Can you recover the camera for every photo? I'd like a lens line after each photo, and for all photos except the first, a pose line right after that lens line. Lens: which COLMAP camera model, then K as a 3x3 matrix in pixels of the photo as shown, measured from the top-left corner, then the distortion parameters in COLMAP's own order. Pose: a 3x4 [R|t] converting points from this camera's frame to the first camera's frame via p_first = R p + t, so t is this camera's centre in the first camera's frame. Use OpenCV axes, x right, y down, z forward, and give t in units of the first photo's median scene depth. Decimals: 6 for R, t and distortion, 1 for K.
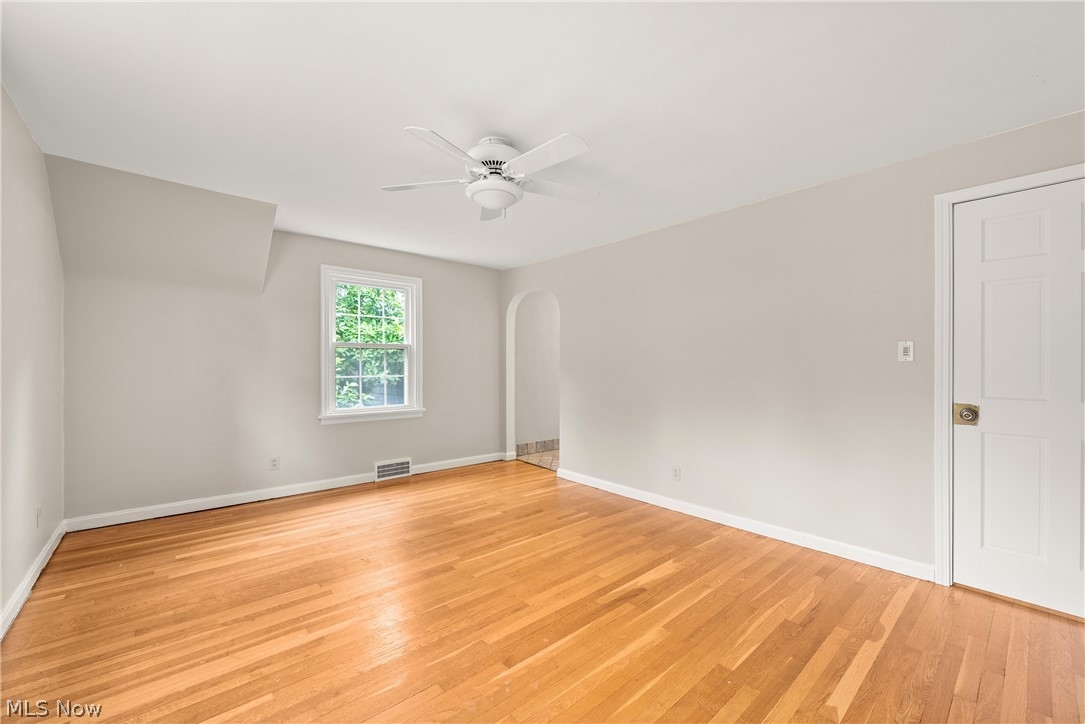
lens RADIAL K [[433.3, 0, 540.7], [0, 433.3, 364.6], [0, 0, 1]] dist [0.009518, -0.004550]
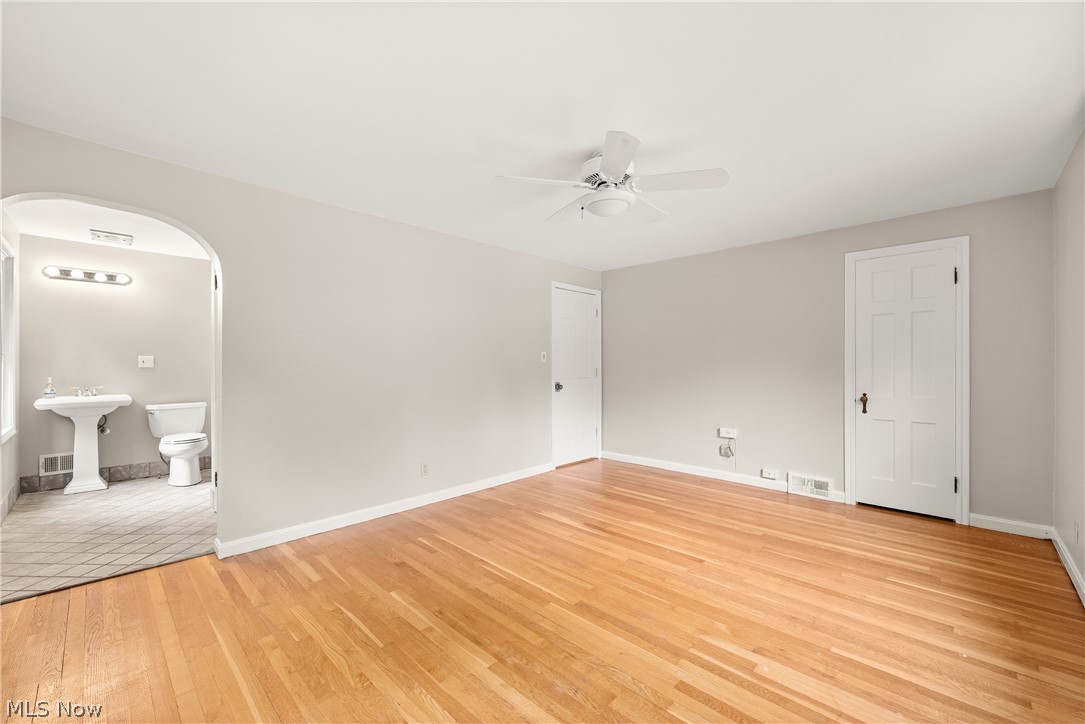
lens RADIAL K [[433.3, 0, 540.7], [0, 433.3, 364.6], [0, 0, 1]] dist [0.009518, -0.004550]
pose [[-0.084759, -0.004532, 0.996391, -0.901198], [-0.001497, 0.999989, 0.004421, -0.003796], [-0.996400, -0.001117, -0.084765, 0.988743]]
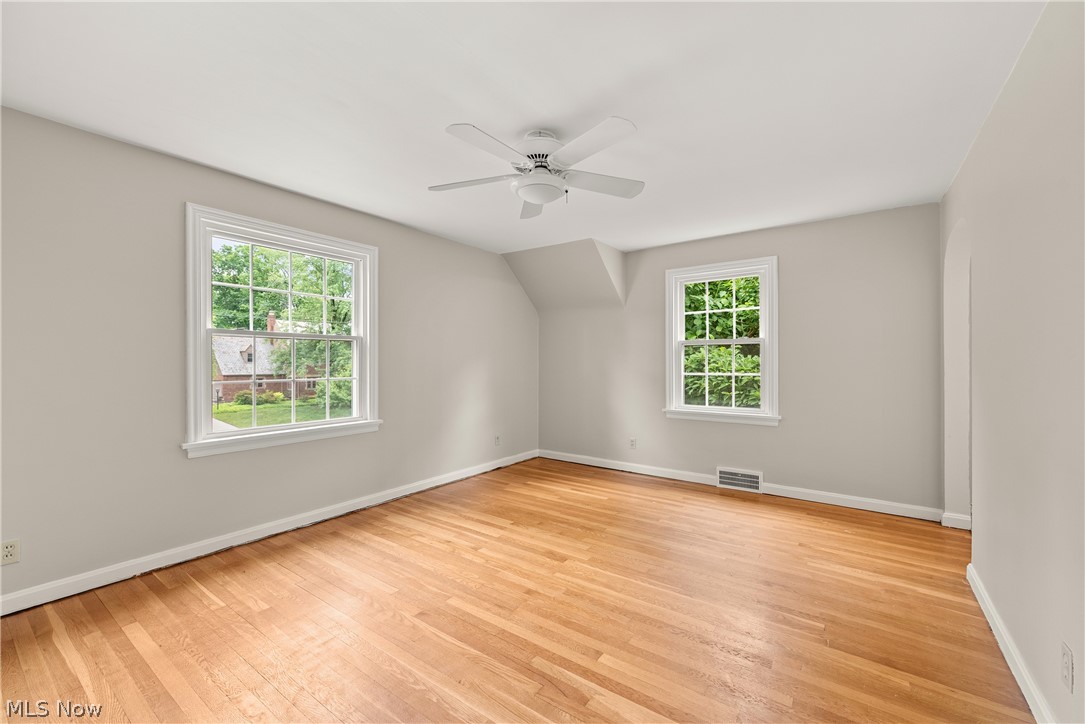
lens RADIAL K [[440.2, 0, 541.9], [0, 440.2, 355.5], [0, 0, 1]] dist [0.011369, -0.004202]
pose [[0.228155, -0.017575, -0.973466, 0.692489], [0.003413, 0.999845, -0.017252, 0.002557], [0.973619, 0.000614, 0.228180, 0.613468]]
